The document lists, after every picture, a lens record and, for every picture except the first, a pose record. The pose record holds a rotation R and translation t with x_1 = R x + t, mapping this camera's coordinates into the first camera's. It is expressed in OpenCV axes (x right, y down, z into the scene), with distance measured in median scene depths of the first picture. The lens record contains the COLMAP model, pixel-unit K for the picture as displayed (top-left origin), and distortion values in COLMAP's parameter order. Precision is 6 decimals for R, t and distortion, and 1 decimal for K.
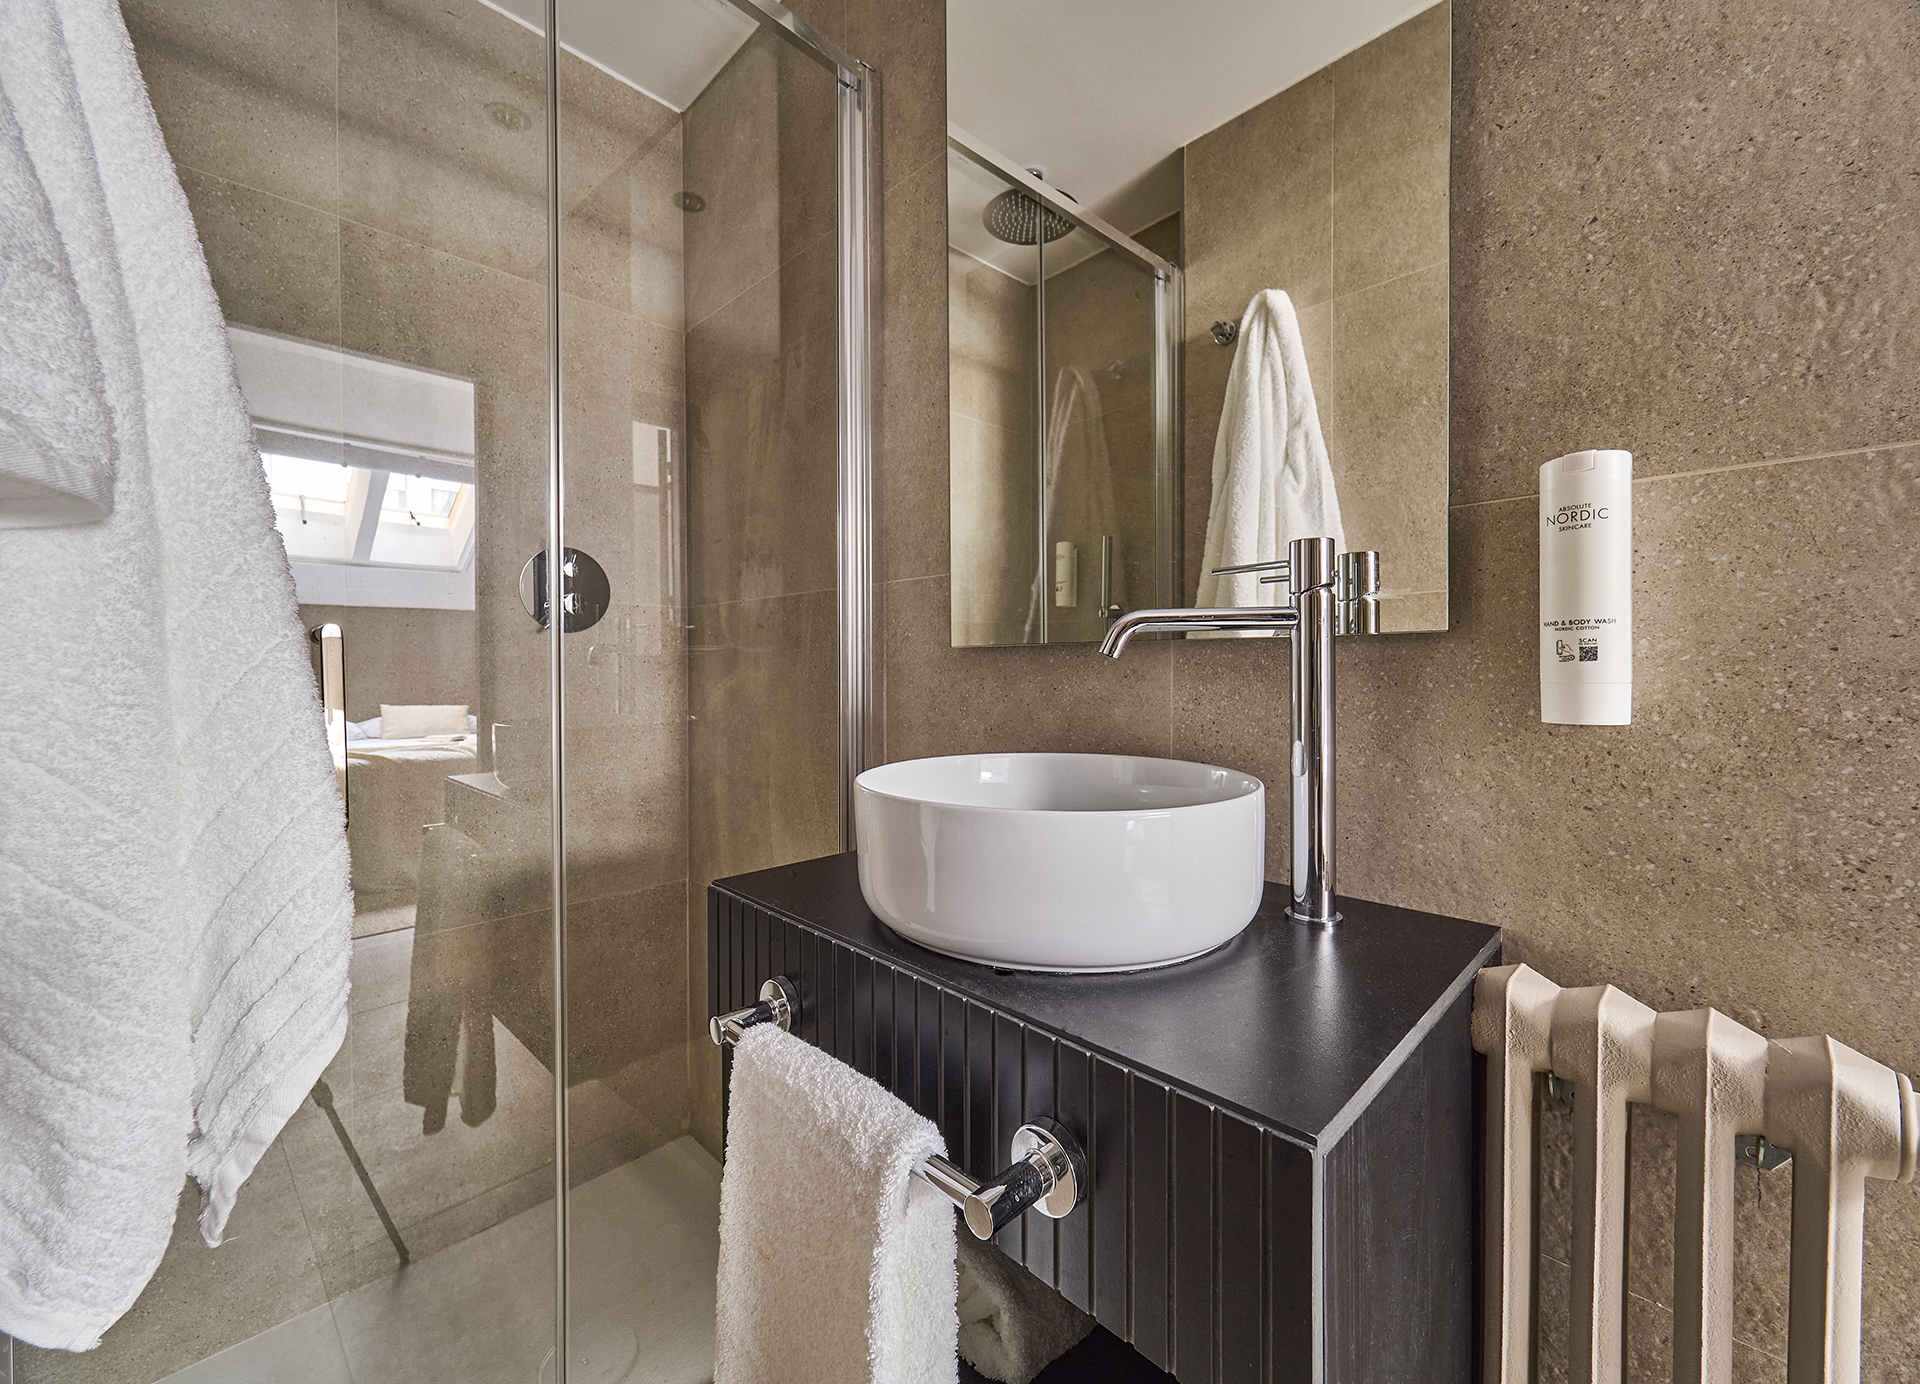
lens RADIAL K [[760.9, 0, 959.9], [0, 760.9, 677.8], [0, 0, 1]] dist [-0.000835, -0.000699]
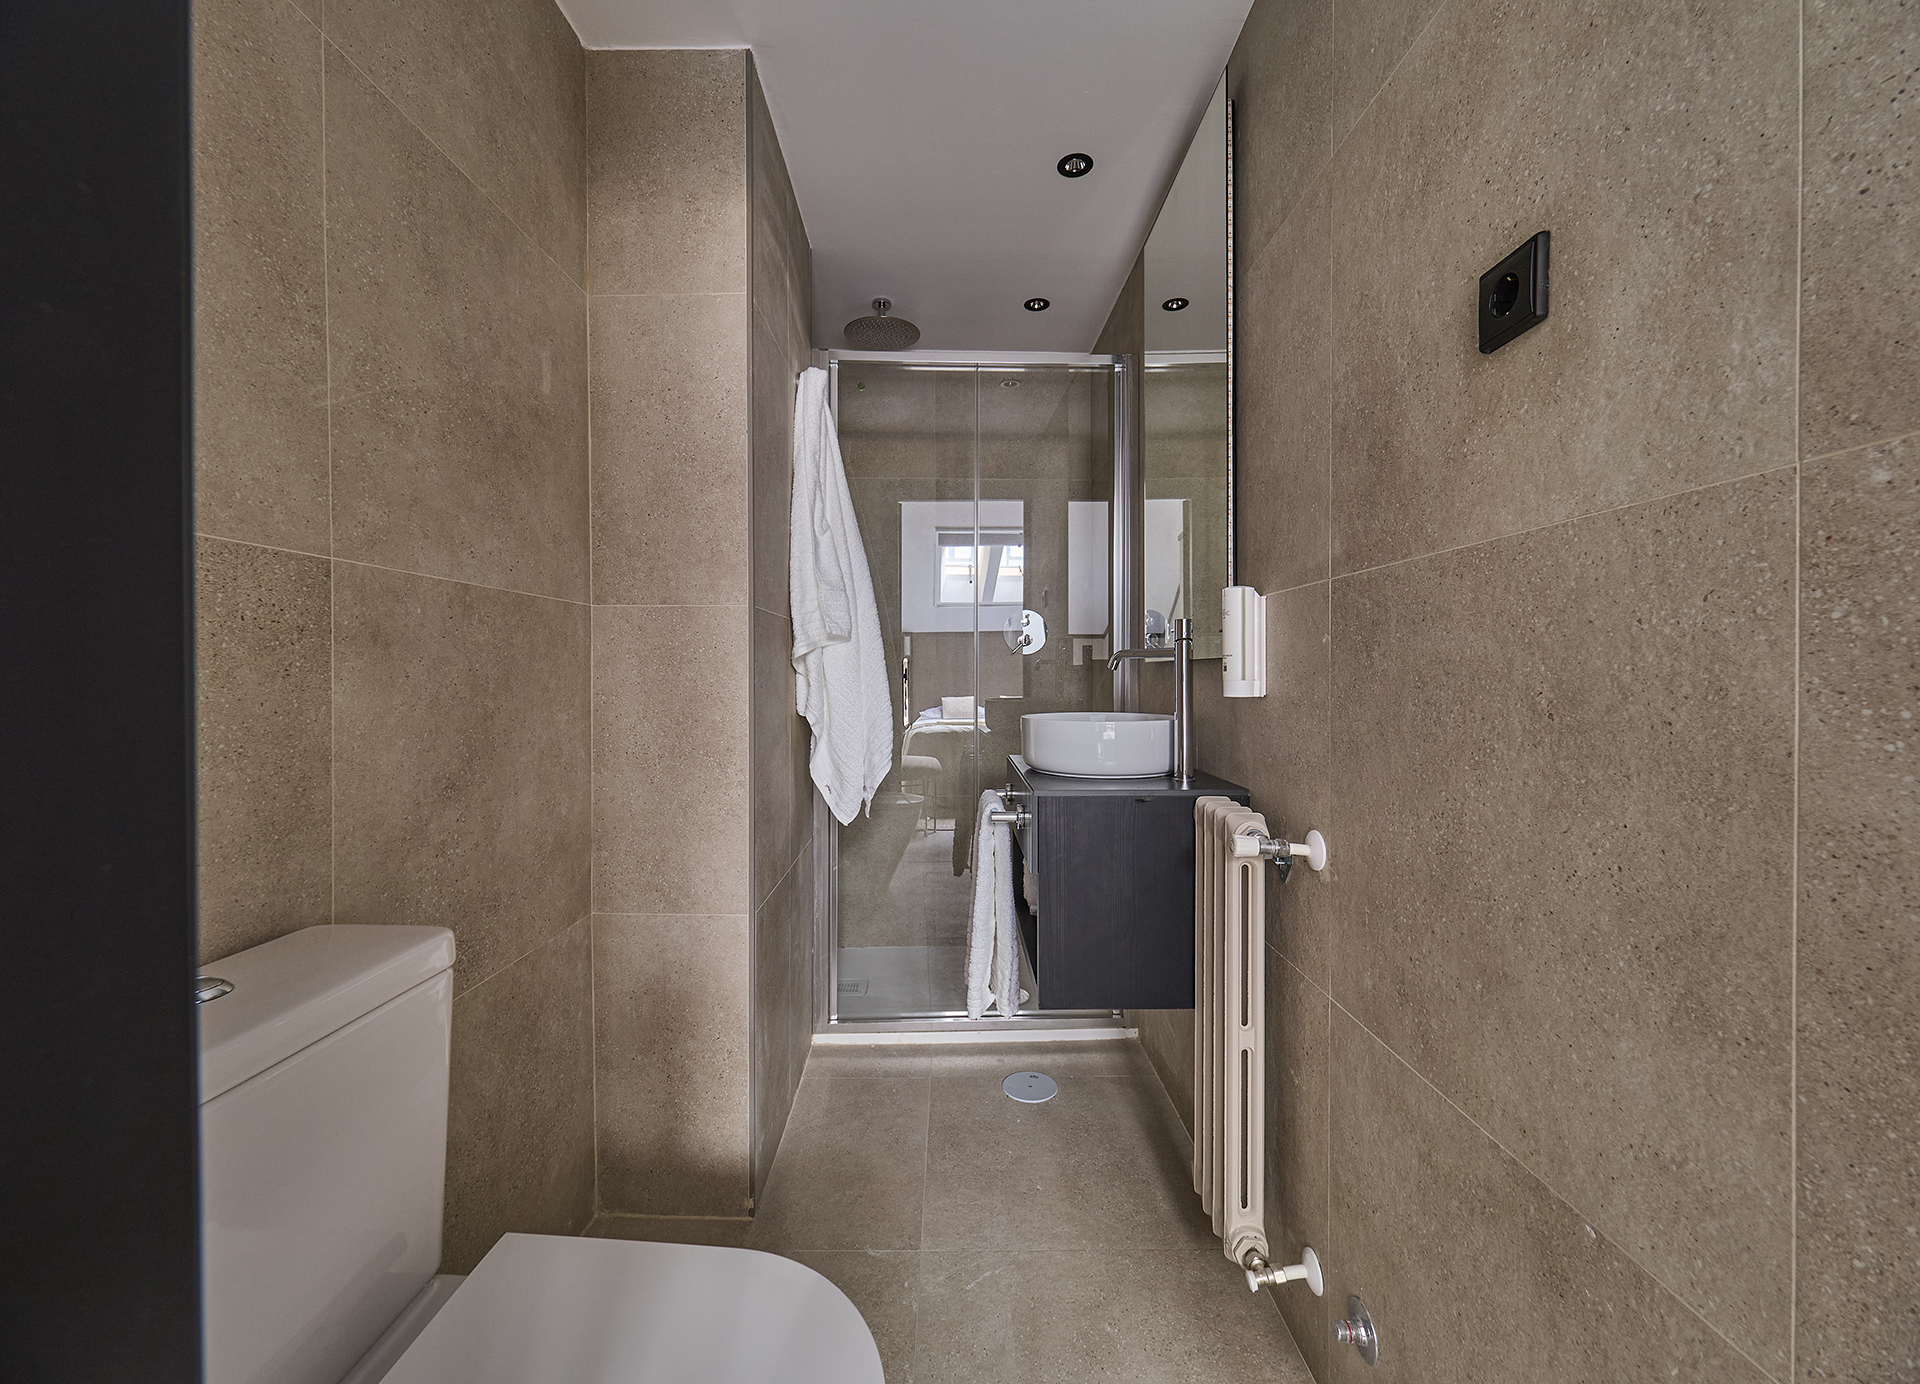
lens RADIAL K [[760.9, 0, 959.9], [0, 760.9, 677.8], [0, 0, 1]] dist [-0.000835, -0.000699]
pose [[0.720041, 0.017189, -0.693719, 1.138345], [-0.013693, 0.999850, 0.010562, -0.019597], [0.693797, 0.001894, 0.720168, -0.824387]]
